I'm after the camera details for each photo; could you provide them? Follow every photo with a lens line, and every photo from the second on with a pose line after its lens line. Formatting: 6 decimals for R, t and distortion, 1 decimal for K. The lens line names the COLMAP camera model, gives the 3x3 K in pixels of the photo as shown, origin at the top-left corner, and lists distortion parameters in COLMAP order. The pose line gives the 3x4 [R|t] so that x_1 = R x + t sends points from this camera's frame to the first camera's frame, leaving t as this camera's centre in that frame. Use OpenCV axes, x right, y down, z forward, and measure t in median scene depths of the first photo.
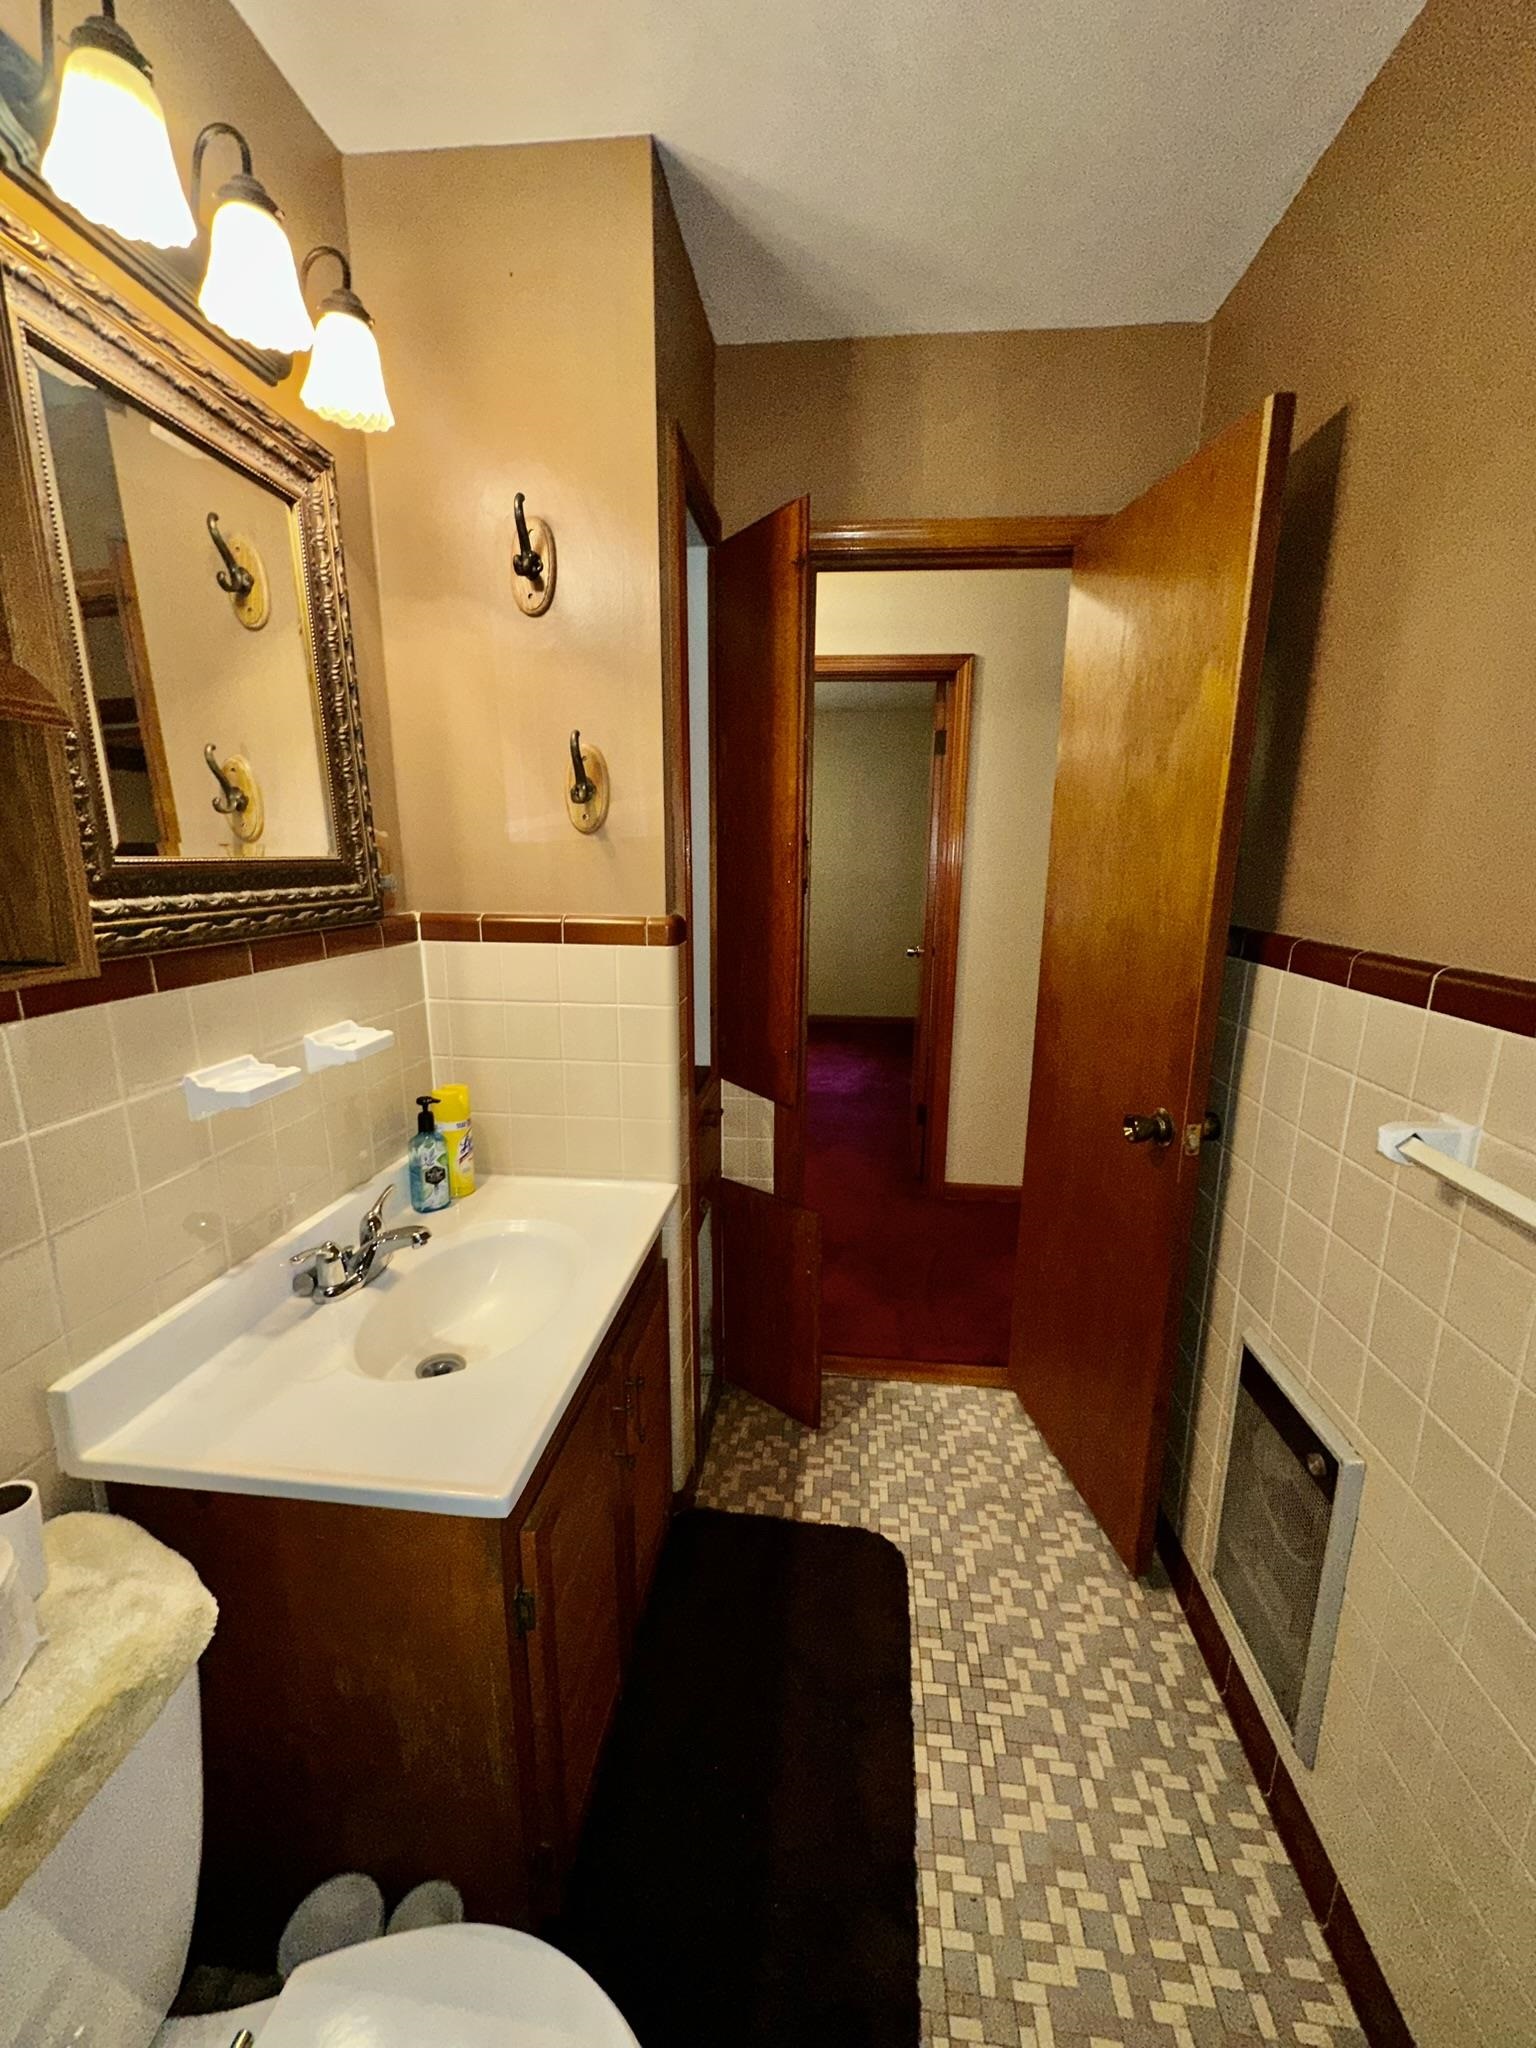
lens RADIAL K [[818.3, 0, 770.0], [0, 818.3, 1014.1], [0, 0, 1]] dist [-0.010039, 0.000407]
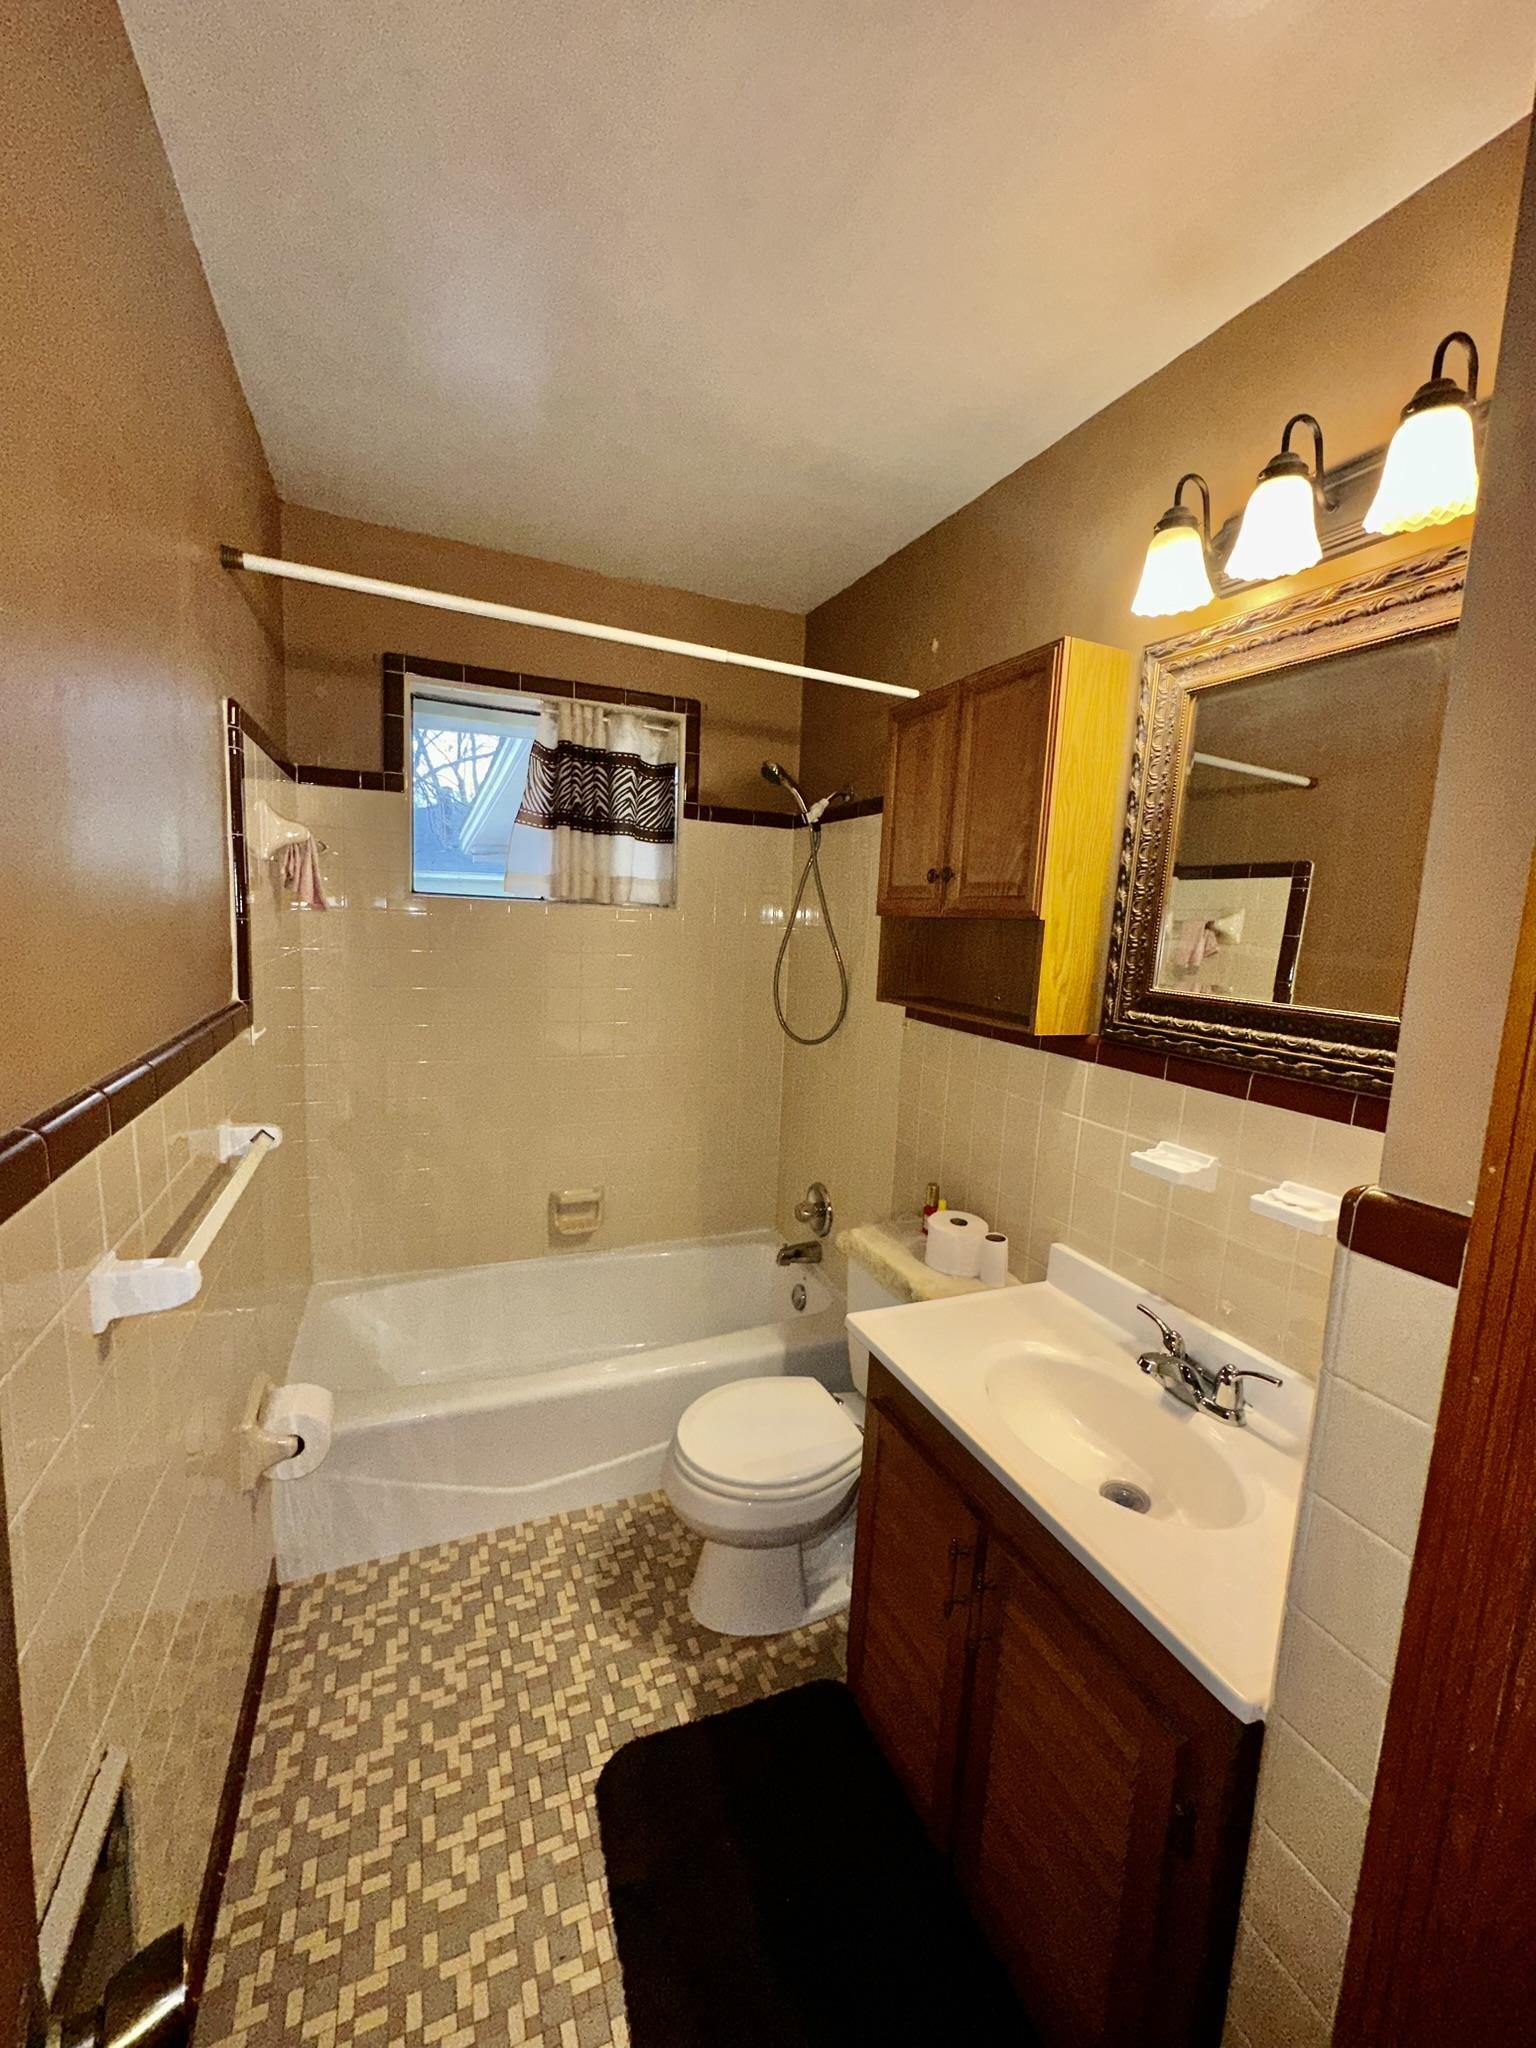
lens RADIAL K [[818.3, 0, 766.7], [0, 818.3, 1036.7], [0, 0, 1]] dist [-0.010039, 0.000407]
pose [[-0.875709, 0.005246, -0.482812, 0.537629], [-0.157751, 0.941958, 0.296359, -0.378626], [0.456343, 0.335688, -0.824054, 1.644912]]
